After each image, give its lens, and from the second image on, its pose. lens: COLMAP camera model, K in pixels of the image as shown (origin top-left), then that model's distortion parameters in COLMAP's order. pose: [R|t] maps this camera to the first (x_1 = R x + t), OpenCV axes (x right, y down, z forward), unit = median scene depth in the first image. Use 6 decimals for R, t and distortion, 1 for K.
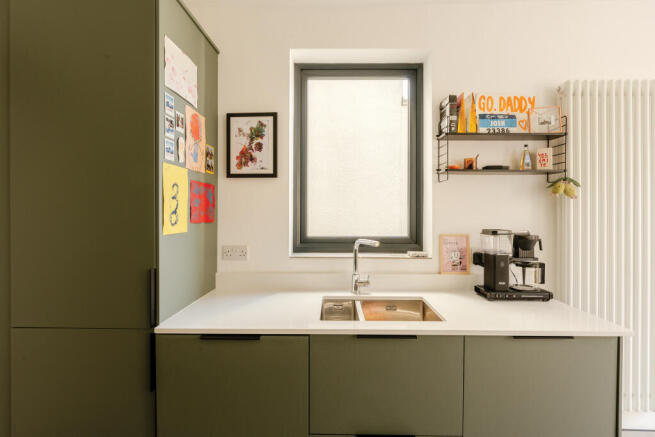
lens RADIAL K [[314.2, 0, 329.5], [0, 314.2, 215.9], [0, 0, 1]] dist [-0.013485, -0.000228]
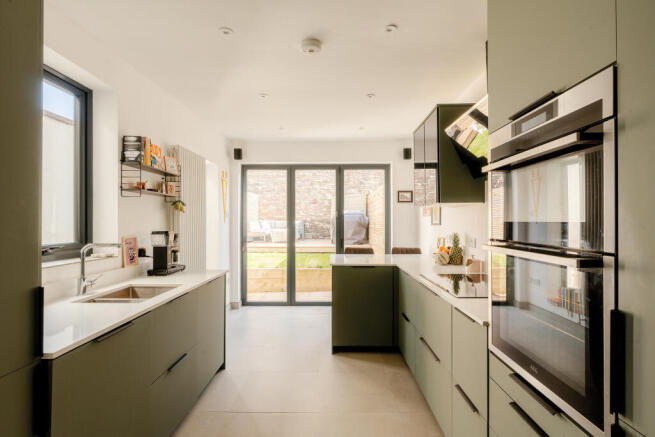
lens RADIAL K [[314.2, 0, 328.2], [0, 314.2, 219.0], [0, 0, 1]] dist [-0.013485, -0.000228]
pose [[-0.004301, 0.004040, 0.999983, -0.970506], [0.008346, 0.999957, -0.004004, -0.003190], [-0.999956, 0.008329, -0.004335, 0.158570]]
